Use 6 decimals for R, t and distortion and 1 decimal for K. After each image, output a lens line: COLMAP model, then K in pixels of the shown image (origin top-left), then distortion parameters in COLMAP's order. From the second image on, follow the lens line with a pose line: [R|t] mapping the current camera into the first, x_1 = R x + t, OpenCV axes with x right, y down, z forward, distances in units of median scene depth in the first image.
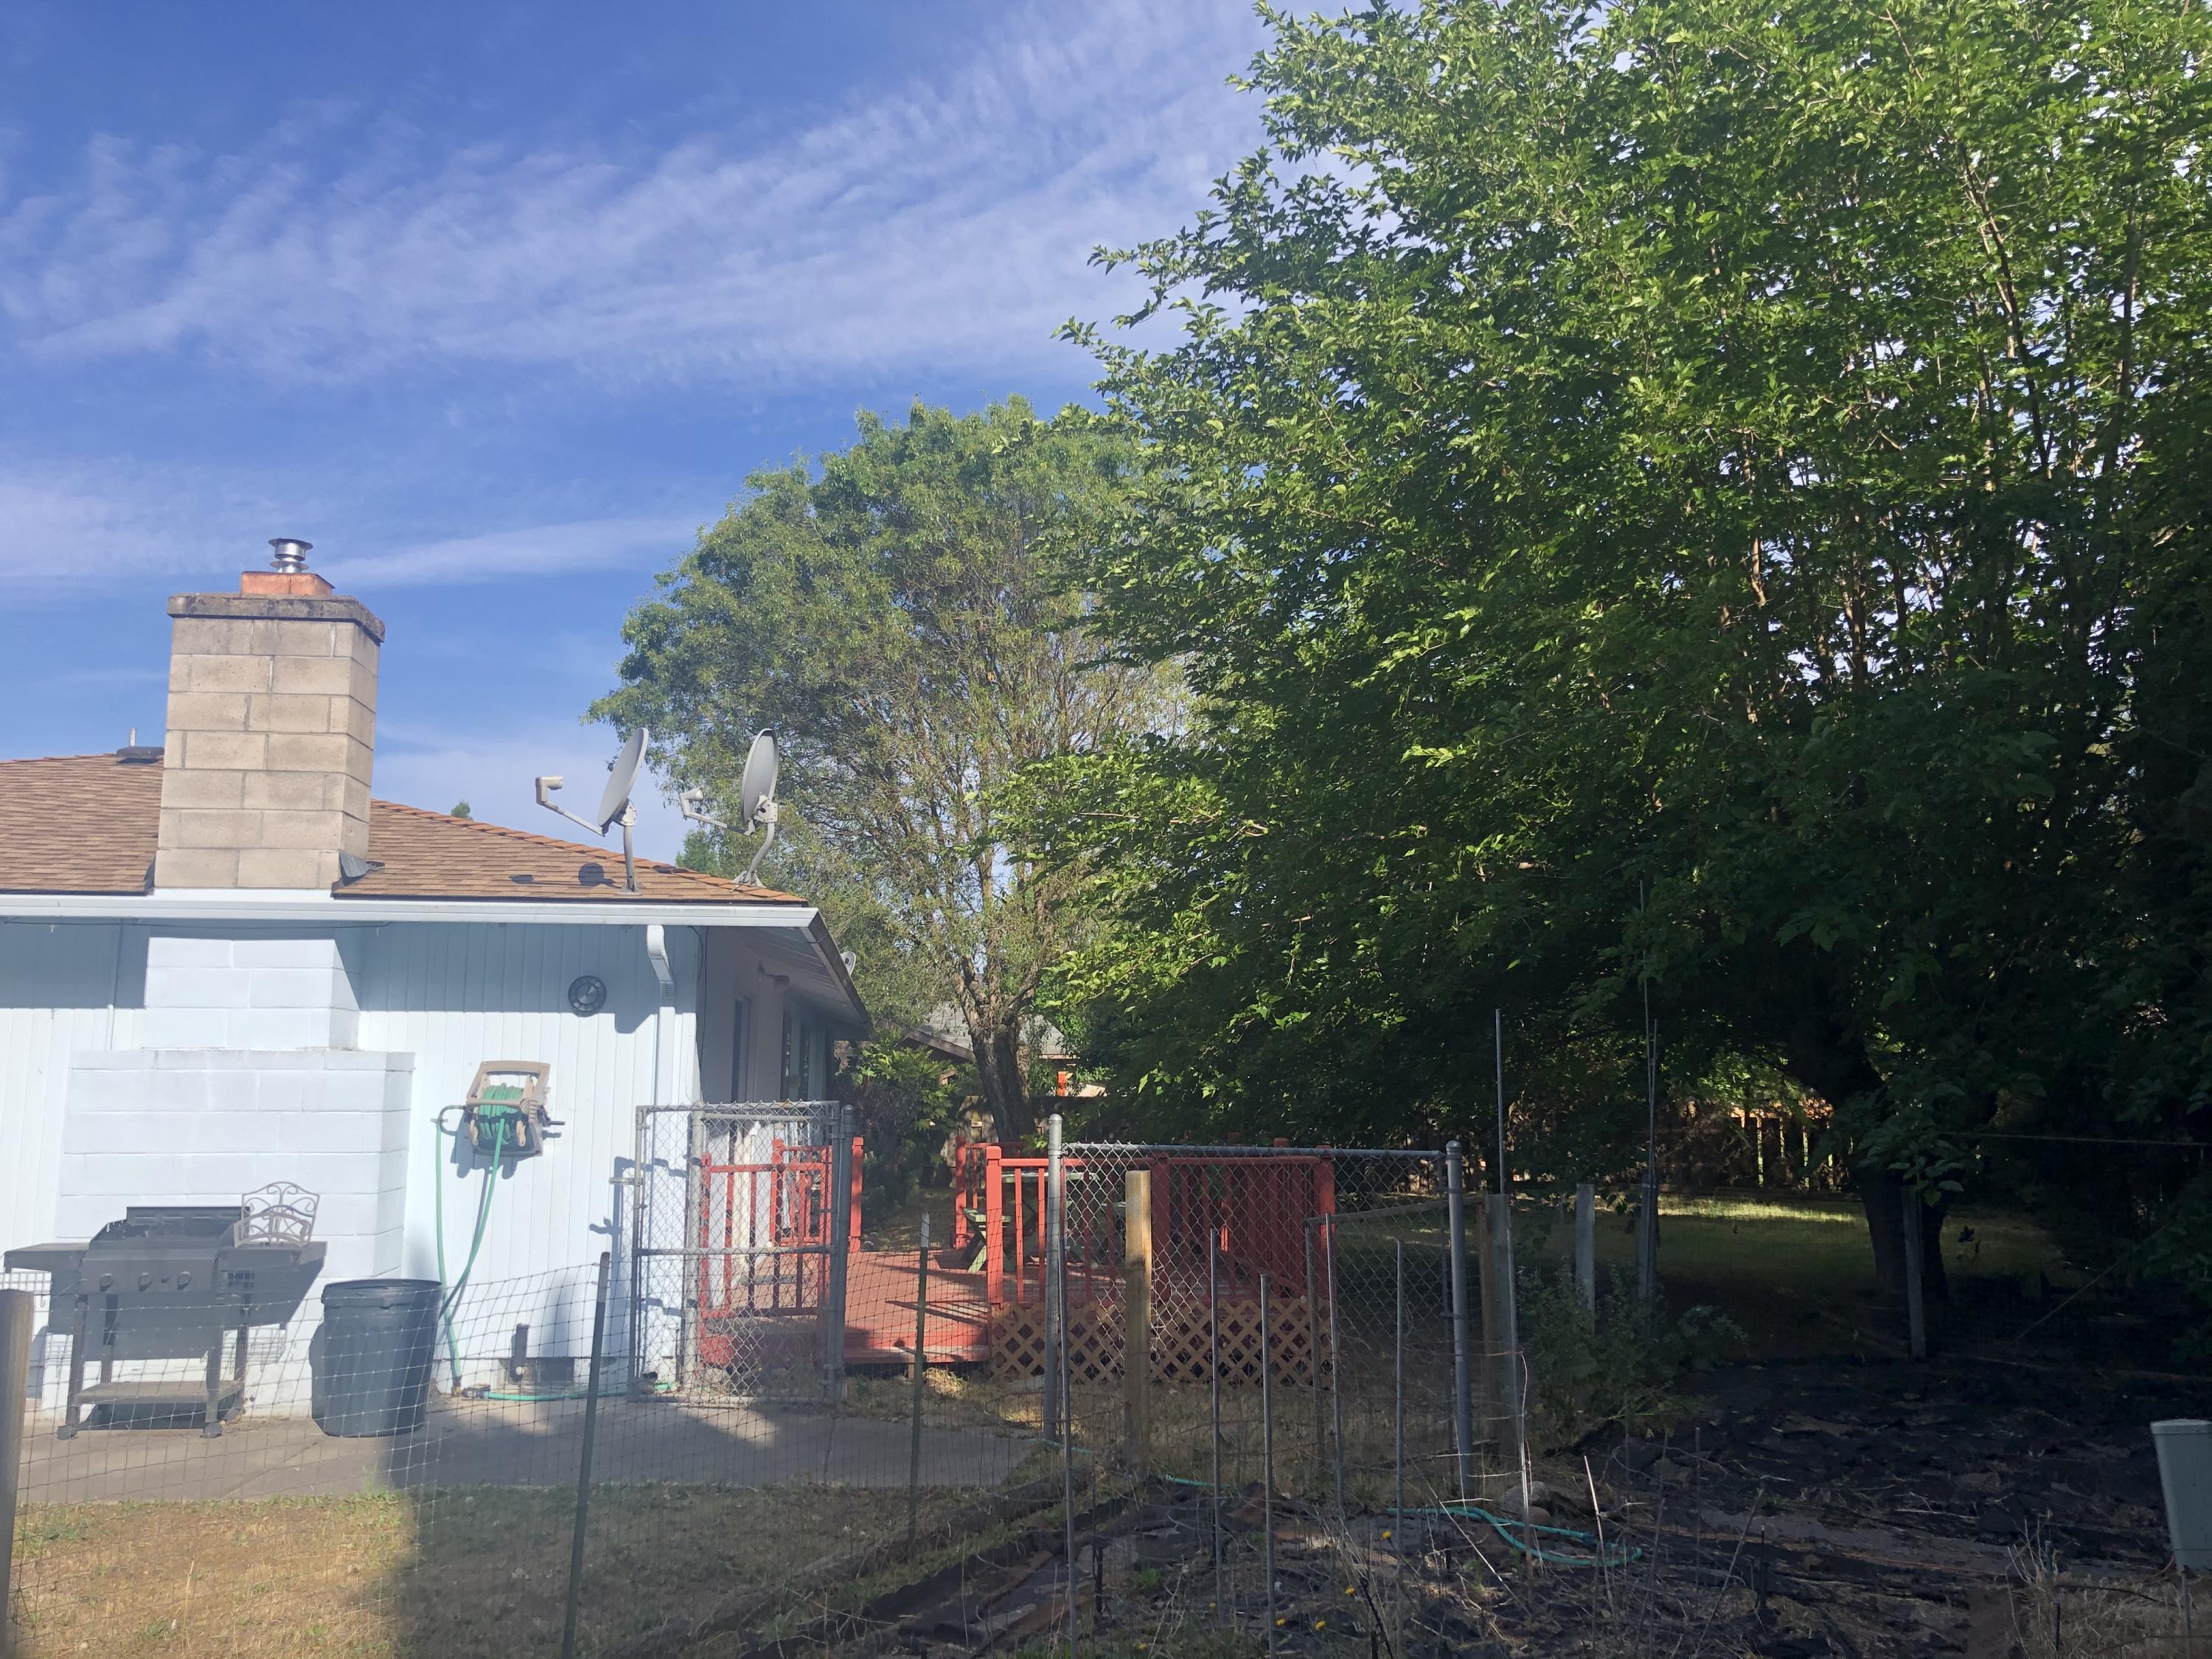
lens RADIAL K [[1803.5, 0, 1099.2], [0, 1803.5, 789.3], [0, 0, 1]] dist [0.062098, -0.092834]
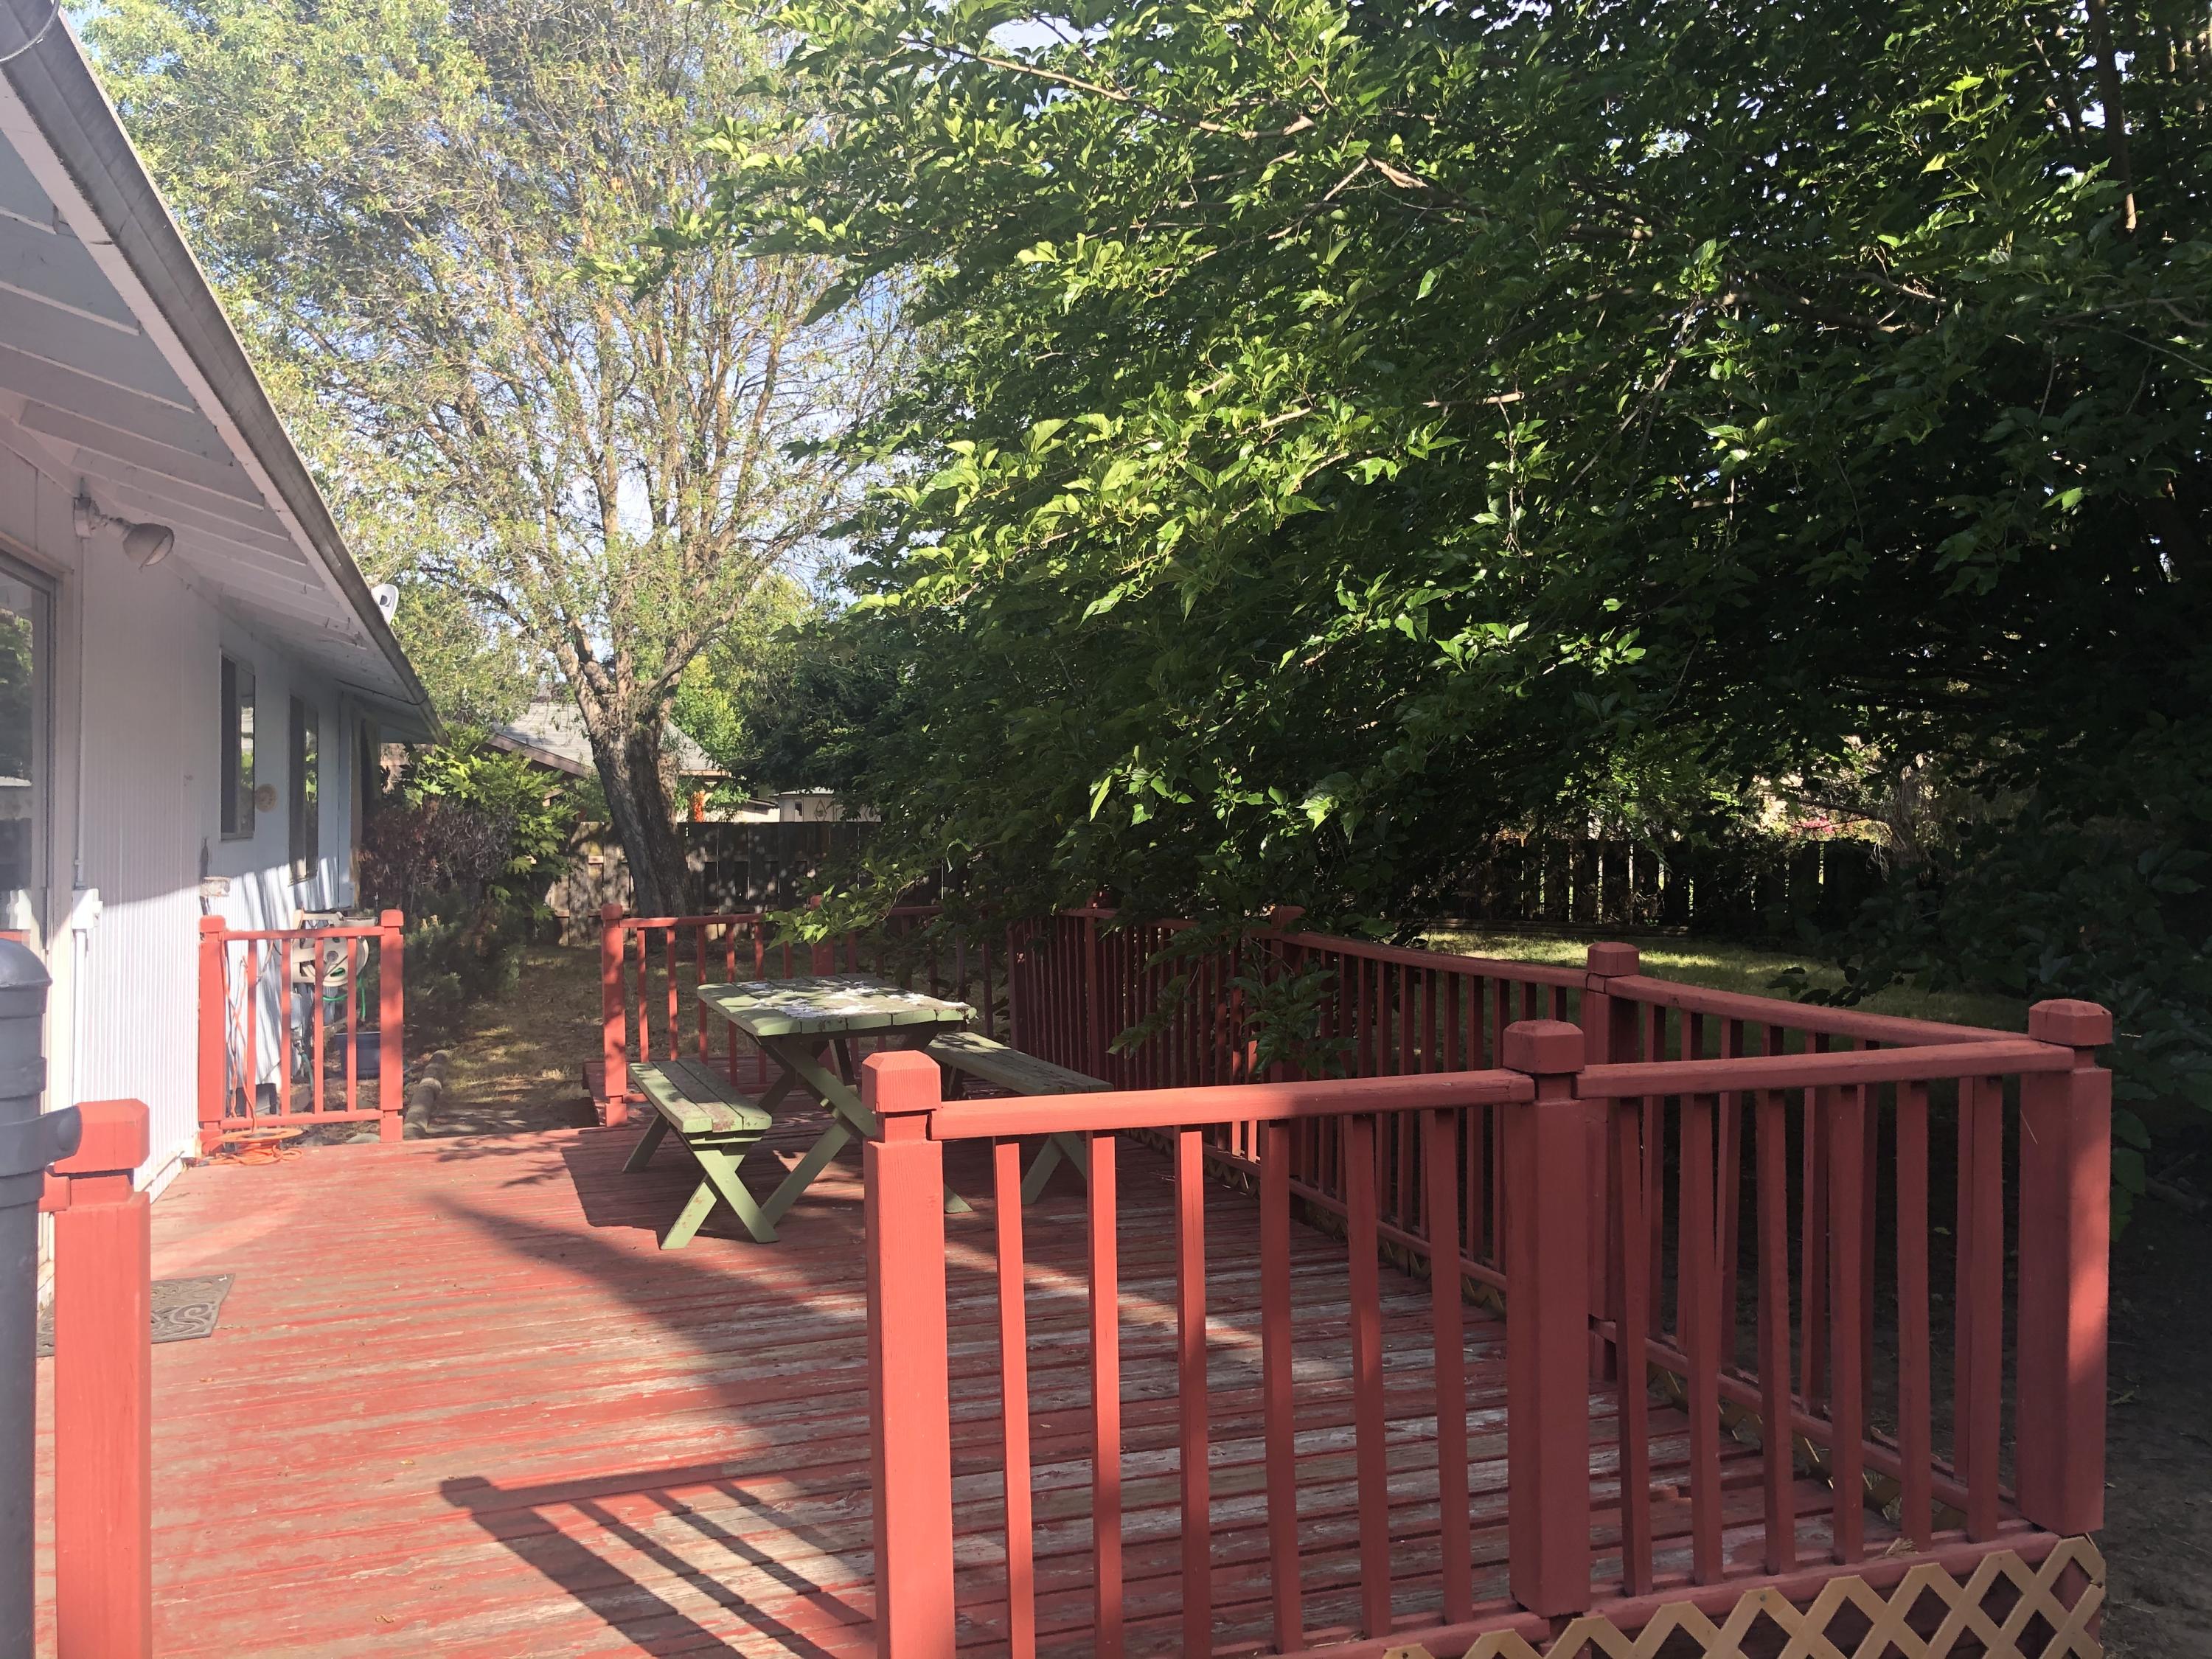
lens RADIAL K [[1803.5, 0, 1099.2], [0, 1803.5, 789.3], [0, 0, 1]] dist [0.062098, -0.092834]
pose [[0.976417, -0.001944, 0.215883, -0.030250], [-0.030788, 0.988485, 0.148152, 0.046803], [-0.213685, -0.151305, 0.965114, 0.281560]]
